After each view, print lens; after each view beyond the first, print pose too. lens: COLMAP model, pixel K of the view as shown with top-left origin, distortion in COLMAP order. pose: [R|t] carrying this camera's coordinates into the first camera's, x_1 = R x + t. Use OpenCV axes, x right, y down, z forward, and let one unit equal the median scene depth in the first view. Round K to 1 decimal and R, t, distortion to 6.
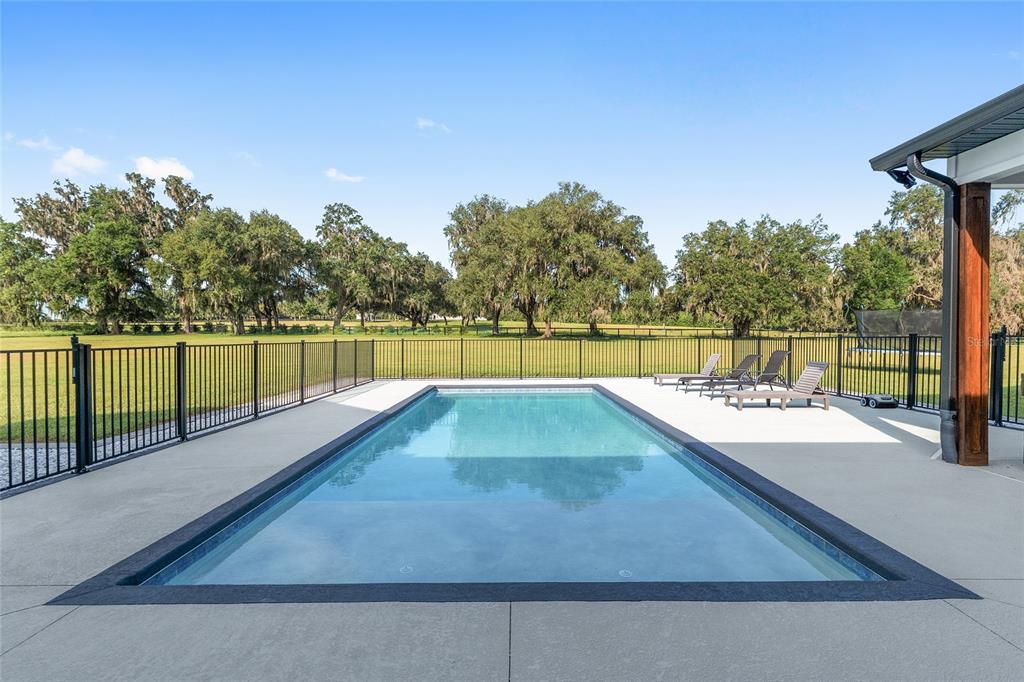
lens RADIAL K [[495.4, 0, 511.7], [0, 495.4, 341.8], [0, 0, 1]] dist [-0.003570, 0.000106]
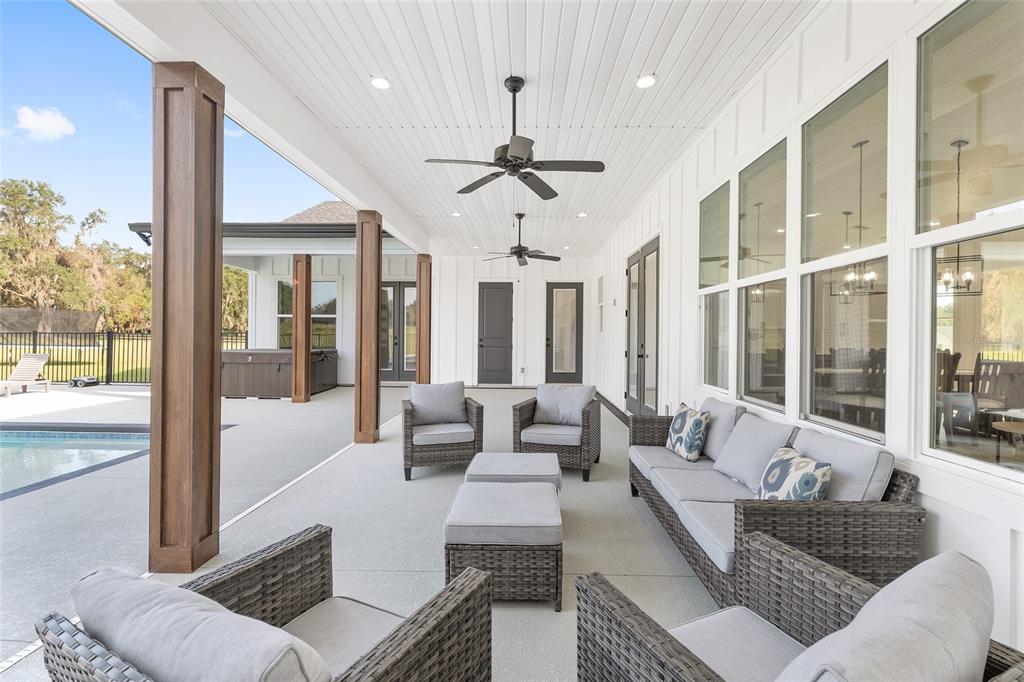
lens RADIAL K [[437.1, 0, 512.0], [0, 437.1, 333.4], [0, 0, 1]] dist [-0.002735, 0.000007]
pose [[0.010363, 0.006698, 0.999924, -0.184278], [0.003646, 0.999971, -0.006737, 0.000977], [-0.999940, 0.003716, 0.010338, -0.071068]]
